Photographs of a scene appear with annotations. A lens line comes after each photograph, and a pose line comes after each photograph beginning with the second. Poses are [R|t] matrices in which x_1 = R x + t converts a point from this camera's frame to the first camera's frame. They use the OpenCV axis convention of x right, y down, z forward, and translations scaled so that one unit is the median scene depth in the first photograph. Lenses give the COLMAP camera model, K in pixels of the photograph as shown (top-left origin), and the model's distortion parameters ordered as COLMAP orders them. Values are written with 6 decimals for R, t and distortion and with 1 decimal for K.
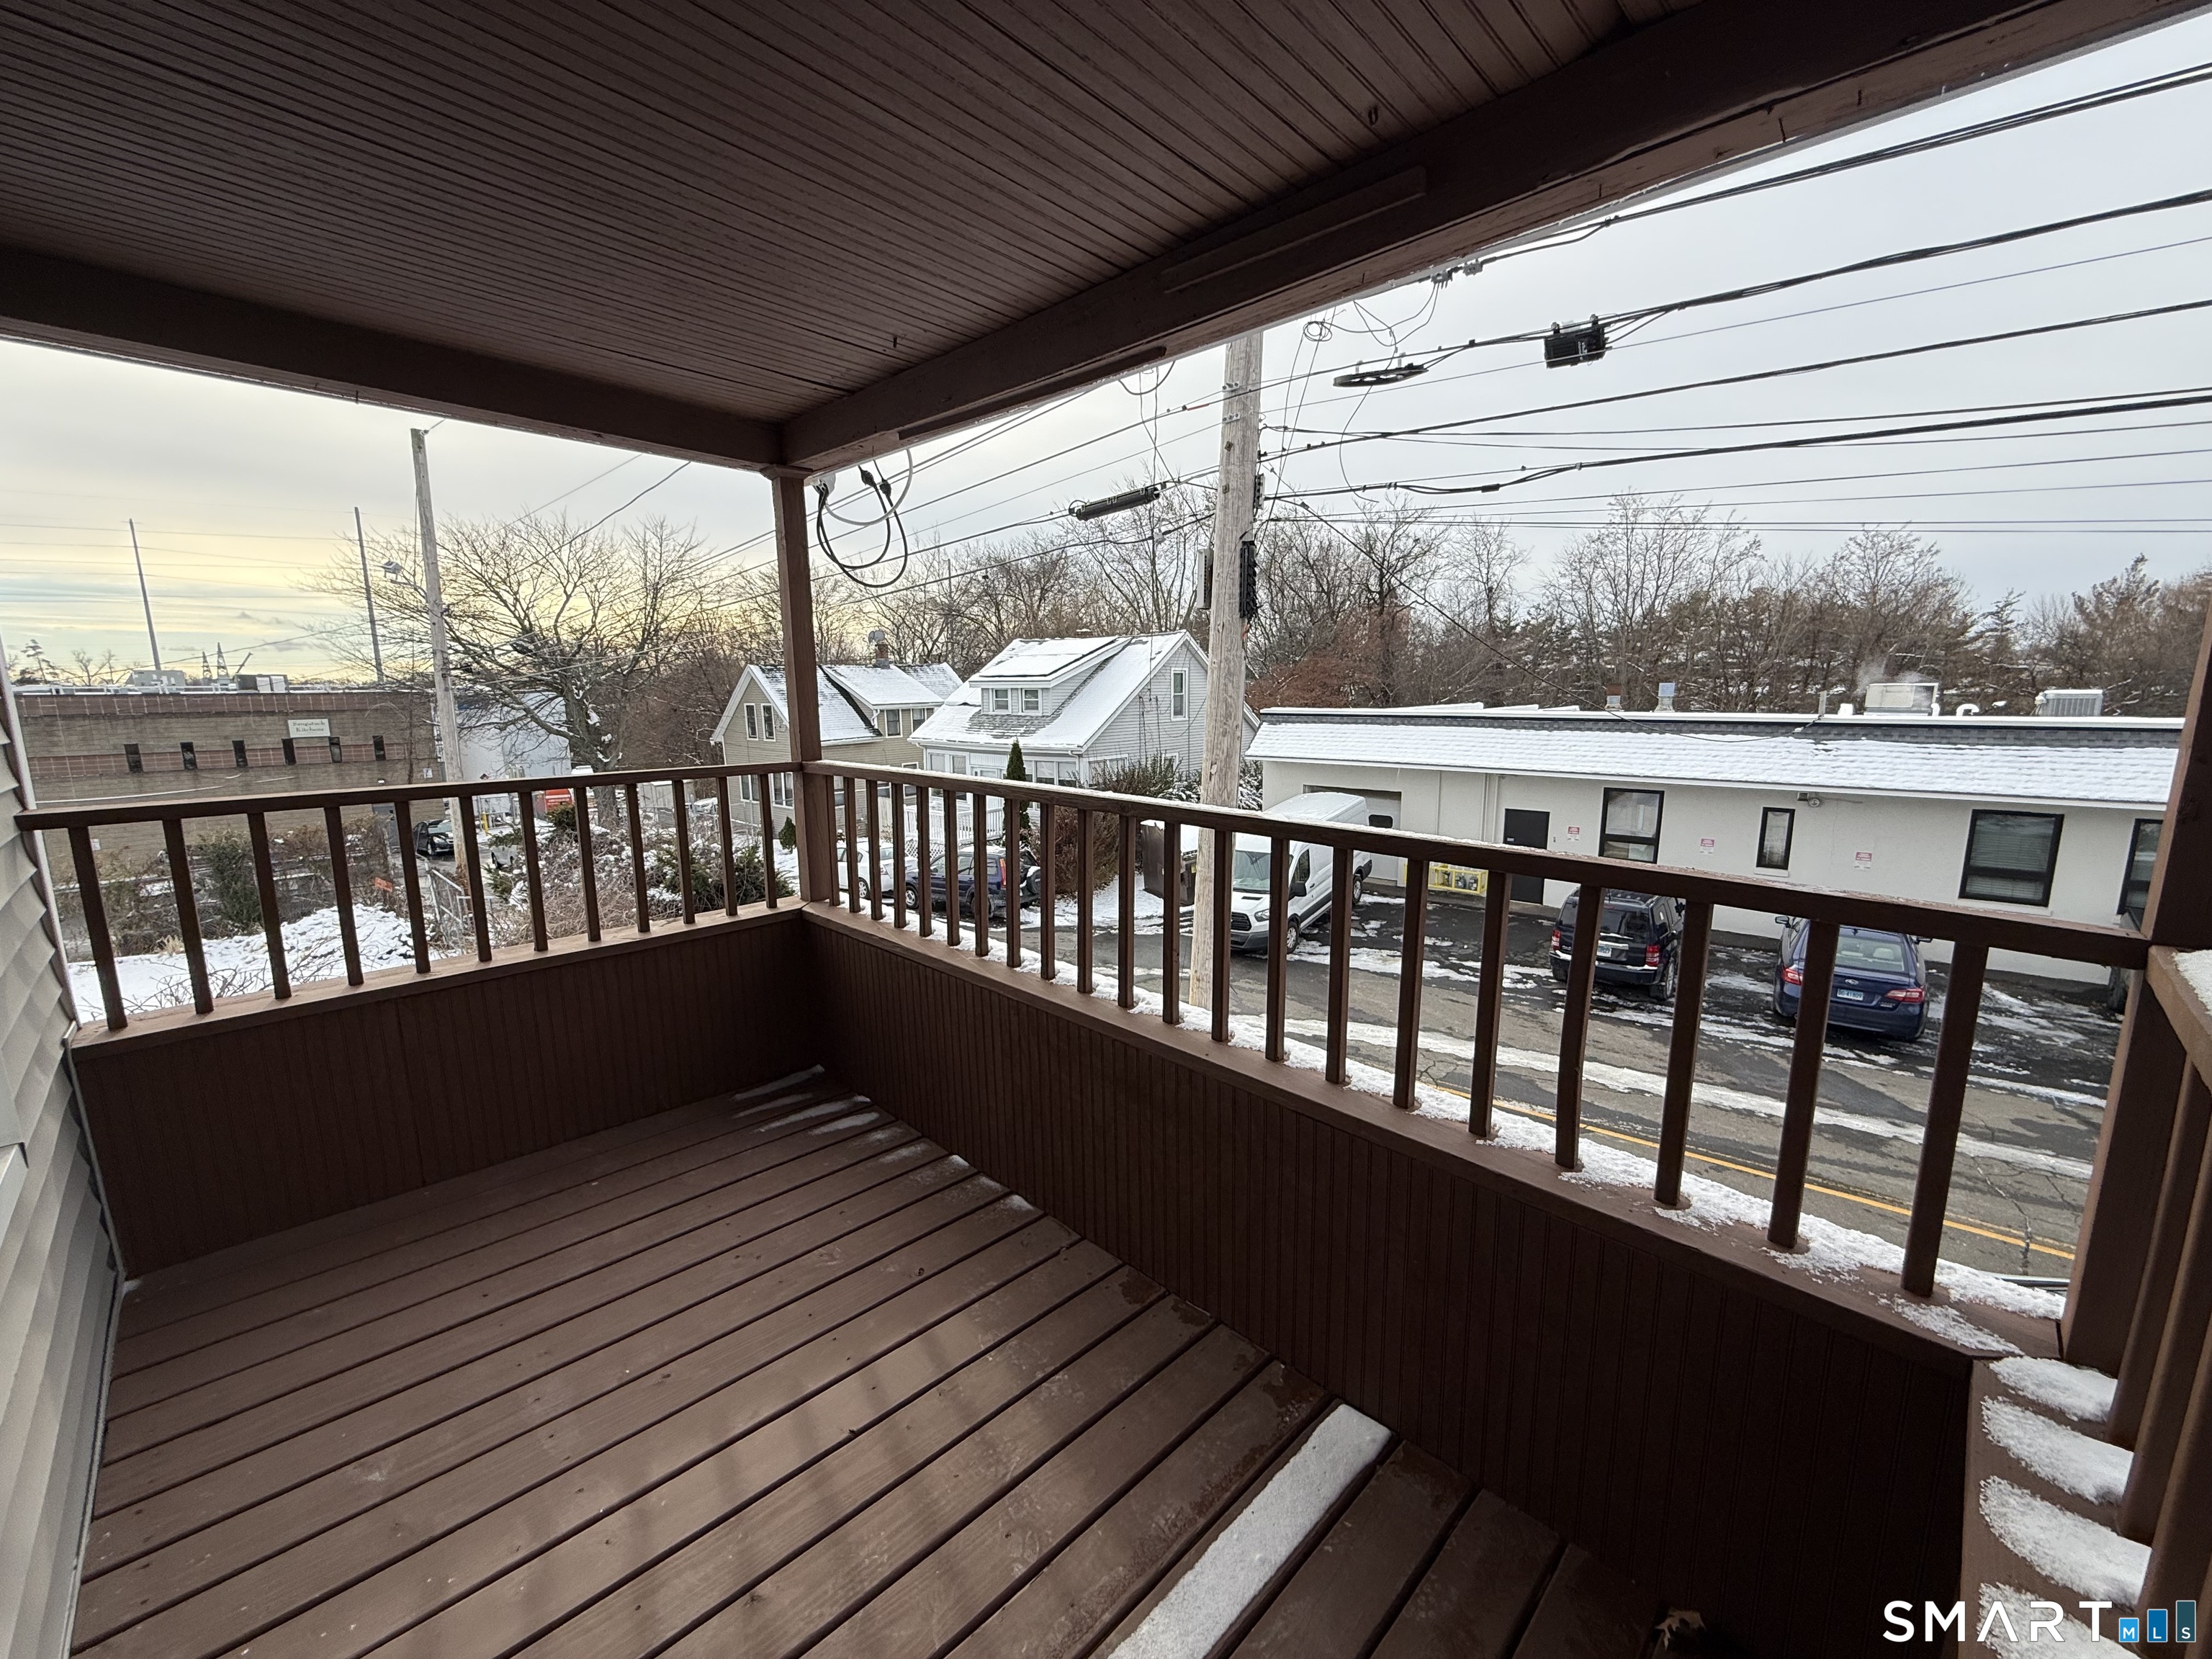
lens RADIAL K [[878.2, 0, 1099.0], [0, 878.2, 830.5], [0, 0, 1]] dist [0.001773, -0.000445]
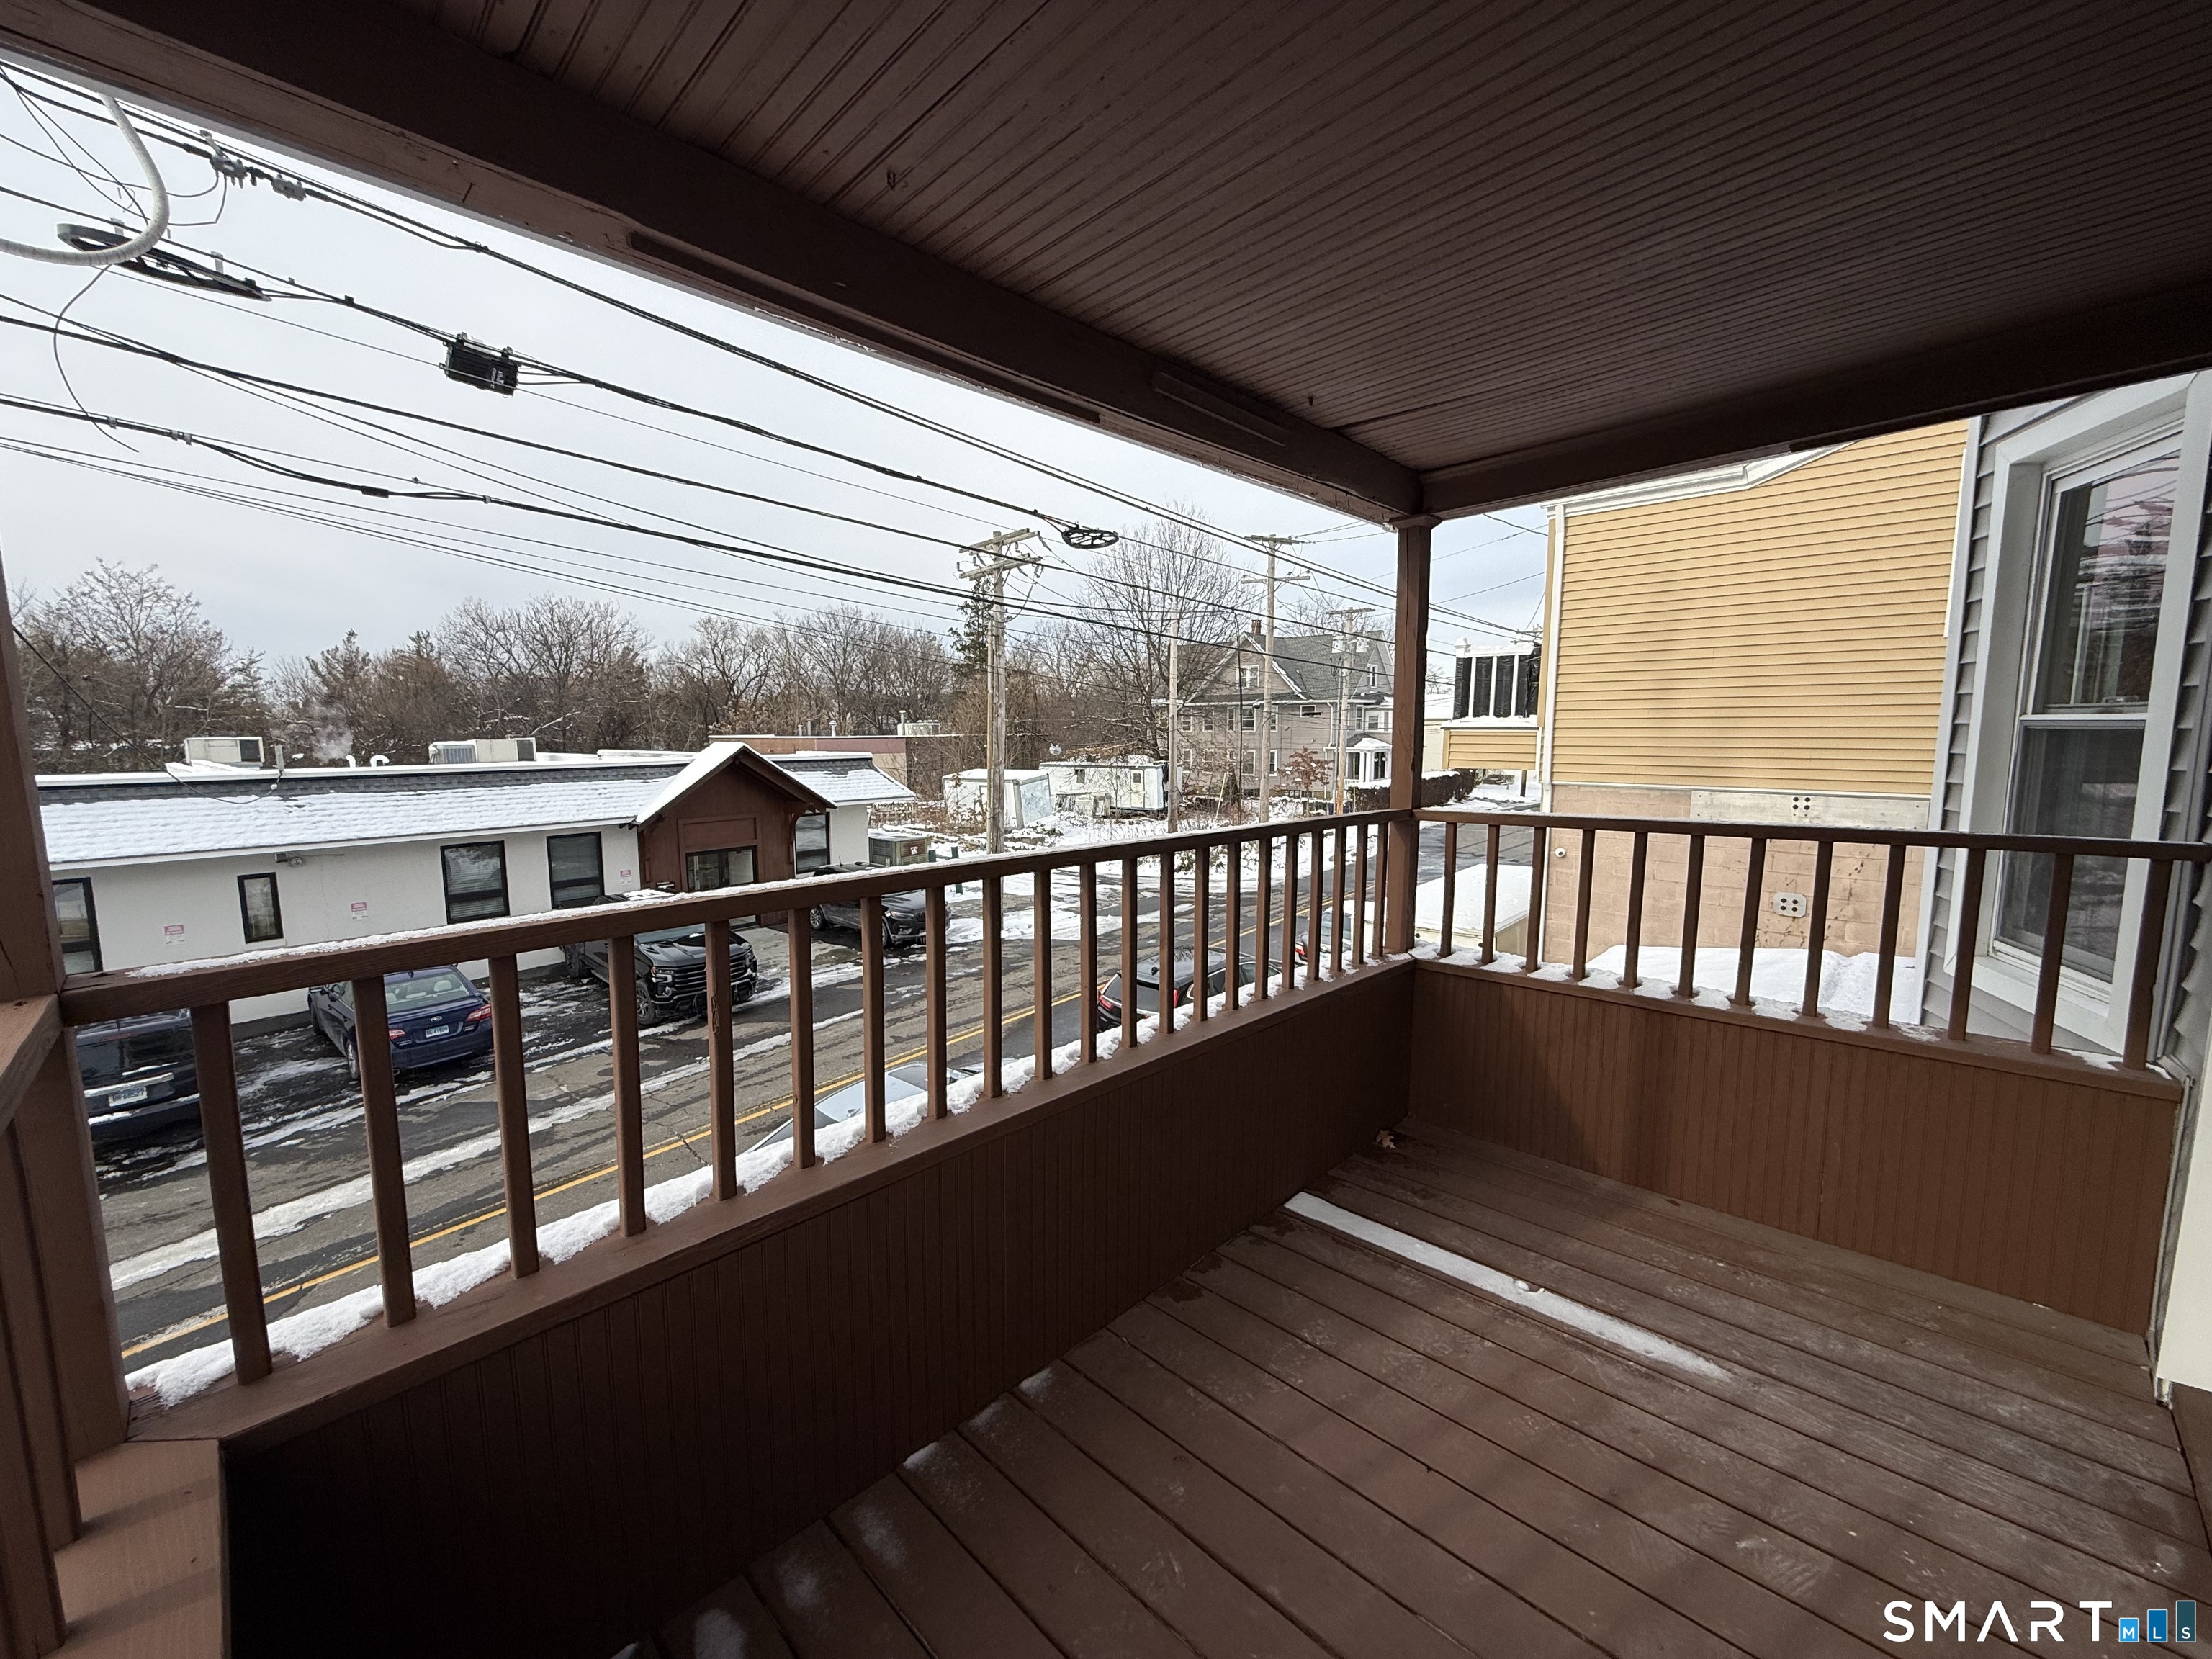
lens RADIAL K [[878.2, 0, 1099.0], [0, 878.2, 830.5], [0, 0, 1]] dist [0.001773, -0.000445]
pose [[-0.000328, -0.109608, 0.993975, -0.156644], [0.169514, 0.979584, 0.108077, -0.026346], [-0.985528, 0.168528, 0.018259, 0.161035]]
